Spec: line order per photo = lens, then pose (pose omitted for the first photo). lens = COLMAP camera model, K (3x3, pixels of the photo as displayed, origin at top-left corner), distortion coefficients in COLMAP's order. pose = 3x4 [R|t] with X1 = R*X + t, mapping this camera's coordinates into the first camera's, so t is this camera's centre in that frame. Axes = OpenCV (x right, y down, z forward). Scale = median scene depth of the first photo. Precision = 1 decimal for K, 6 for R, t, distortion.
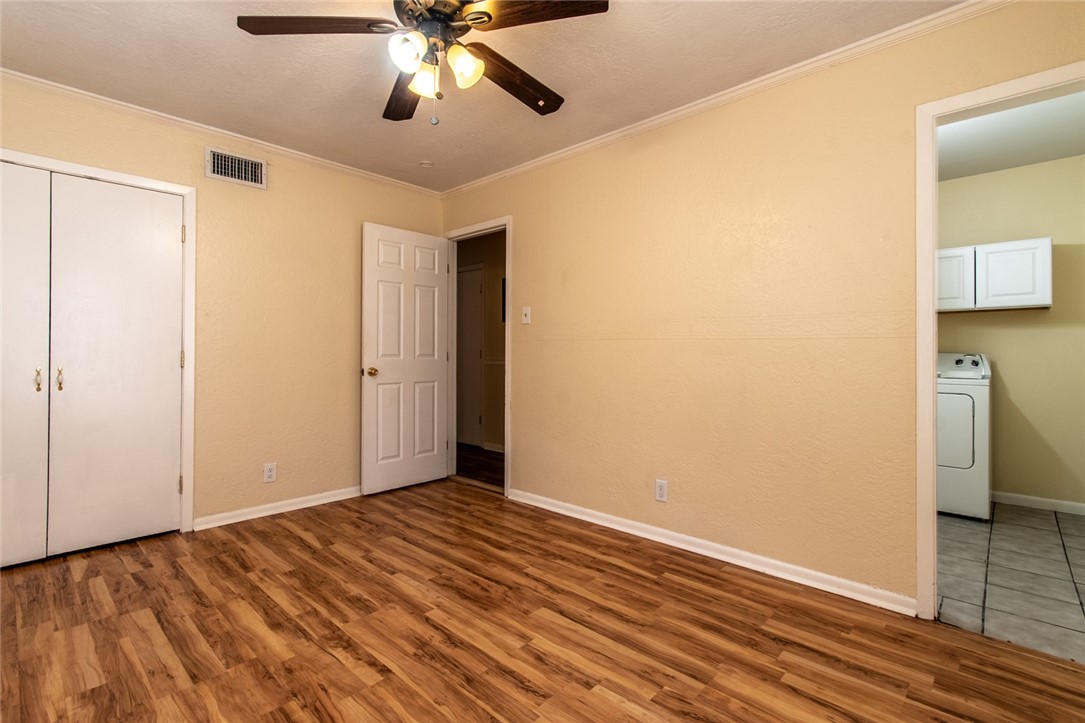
lens RADIAL K [[498.7, 0, 541.3], [0, 498.7, 354.2], [0, 0, 1]] dist [0.004207, -0.001637]
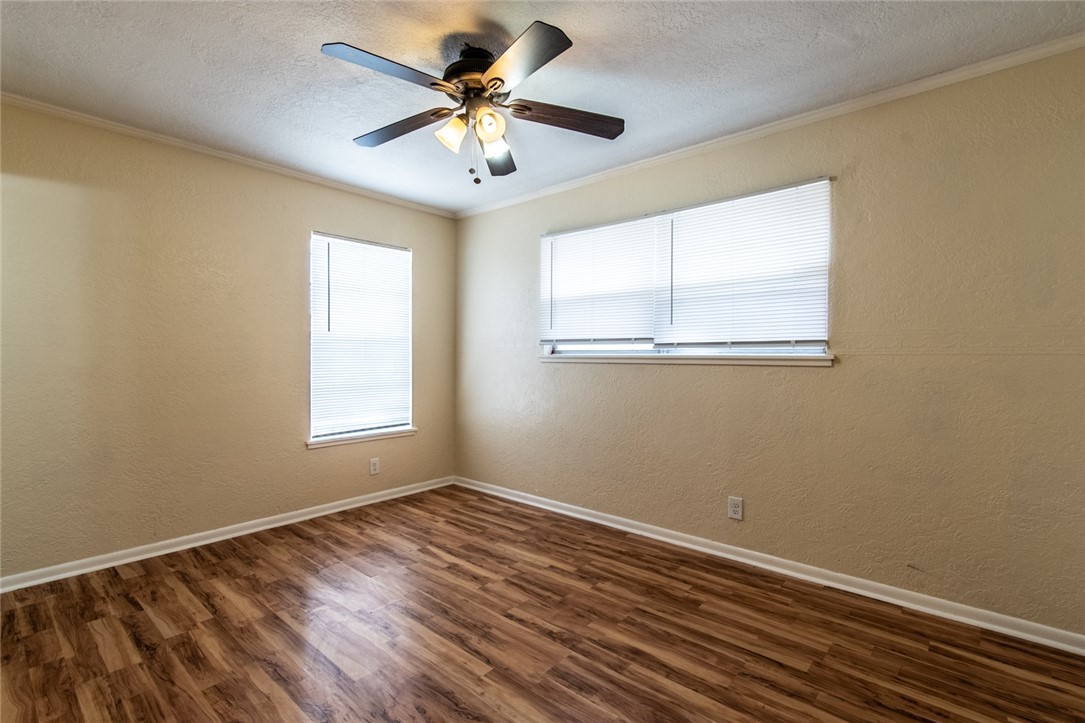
lens RADIAL K [[498.7, 0, 539.8], [0, 498.7, 361.0], [0, 0, 1]] dist [0.004207, -0.001637]
pose [[-0.999559, -0.008381, -0.028502, -0.301357], [-0.008625, 0.999927, 0.008422, -0.049789], [0.028430, 0.008664, -0.999558, 1.990712]]
